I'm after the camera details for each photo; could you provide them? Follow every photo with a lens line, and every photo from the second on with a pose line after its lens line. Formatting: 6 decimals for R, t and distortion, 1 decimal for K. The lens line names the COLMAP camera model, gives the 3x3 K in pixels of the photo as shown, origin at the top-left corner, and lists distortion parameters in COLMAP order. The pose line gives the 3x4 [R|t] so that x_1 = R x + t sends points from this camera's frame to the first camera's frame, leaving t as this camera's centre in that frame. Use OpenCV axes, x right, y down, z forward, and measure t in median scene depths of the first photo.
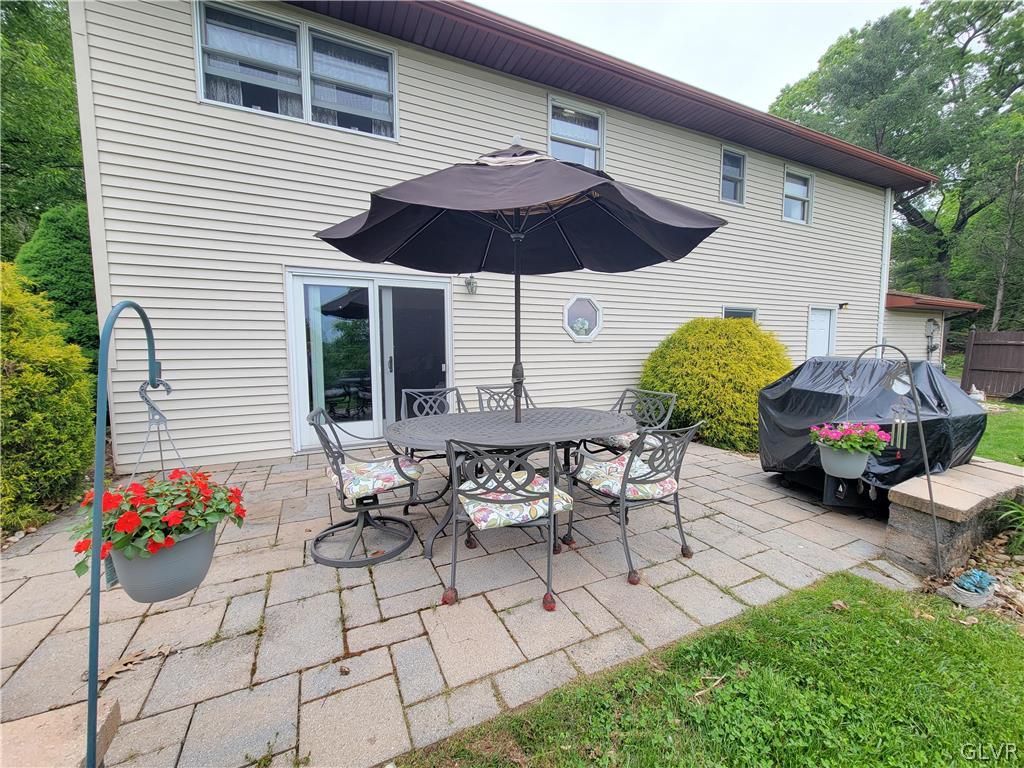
lens RADIAL K [[412.2, 0, 511.2], [0, 412.2, 382.5], [0, 0, 1]] dist [0.000386, -0.000058]
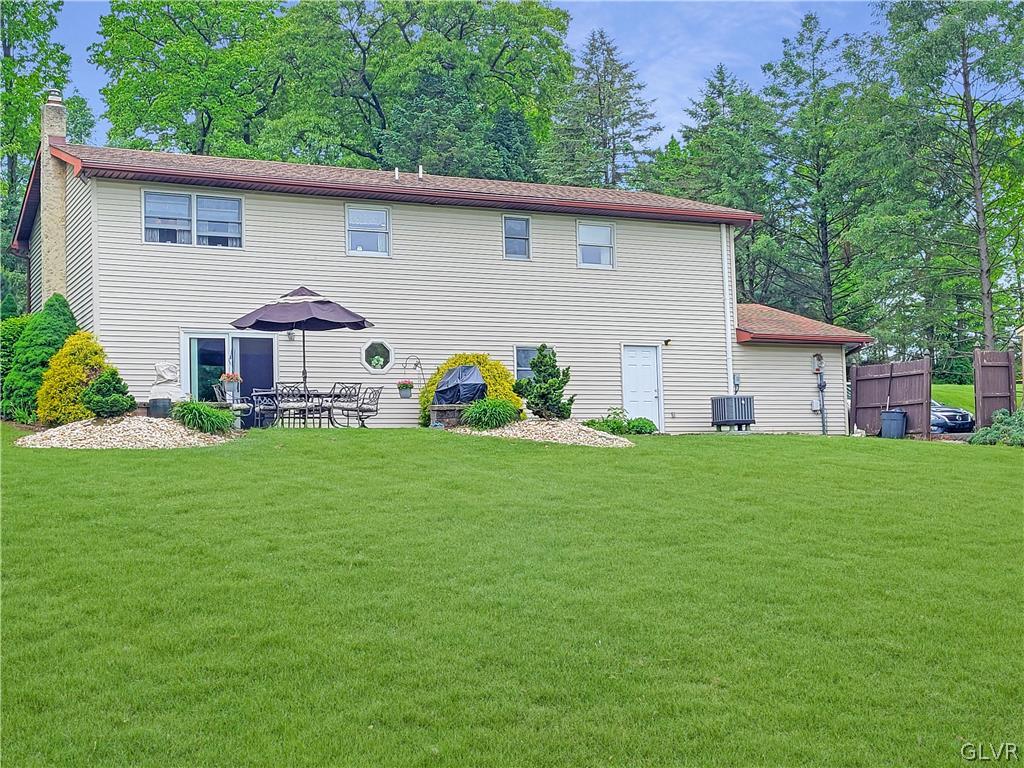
lens RADIAL K [[1396.8, 0, 512.0], [0, 1396.8, 384.0], [0, 0, 1]] dist [0.001287, 0.051182]
pose [[0.999472, -0.020904, 0.024872, 0.651138], [0.024665, 0.986473, -0.162055, 0.883943], [-0.021148, 0.162583, 0.986468, -4.515271]]
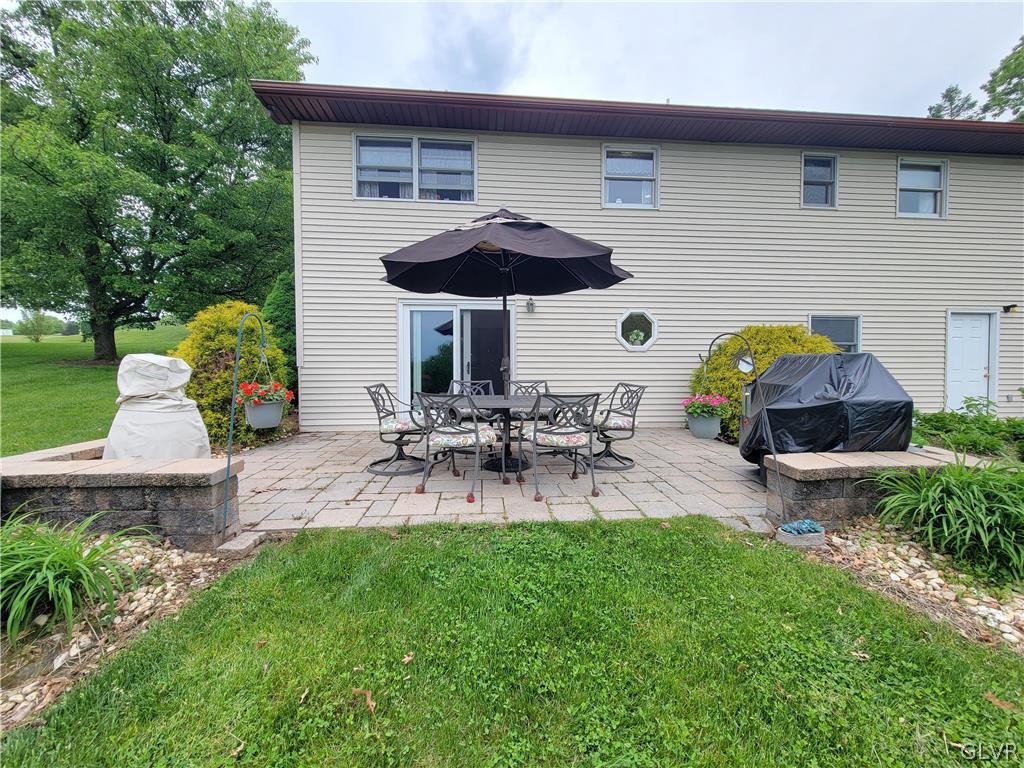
lens RADIAL K [[408.7, 0, 512.0], [0, 408.7, 384.0], [0, 0, 1]] dist [0.000814, -0.000064]
pose [[0.934594, 0.017075, -0.355306, 0.335875], [-0.035226, 0.998380, -0.044679, 0.066769], [0.353968, 0.054273, 0.933682, -0.186765]]
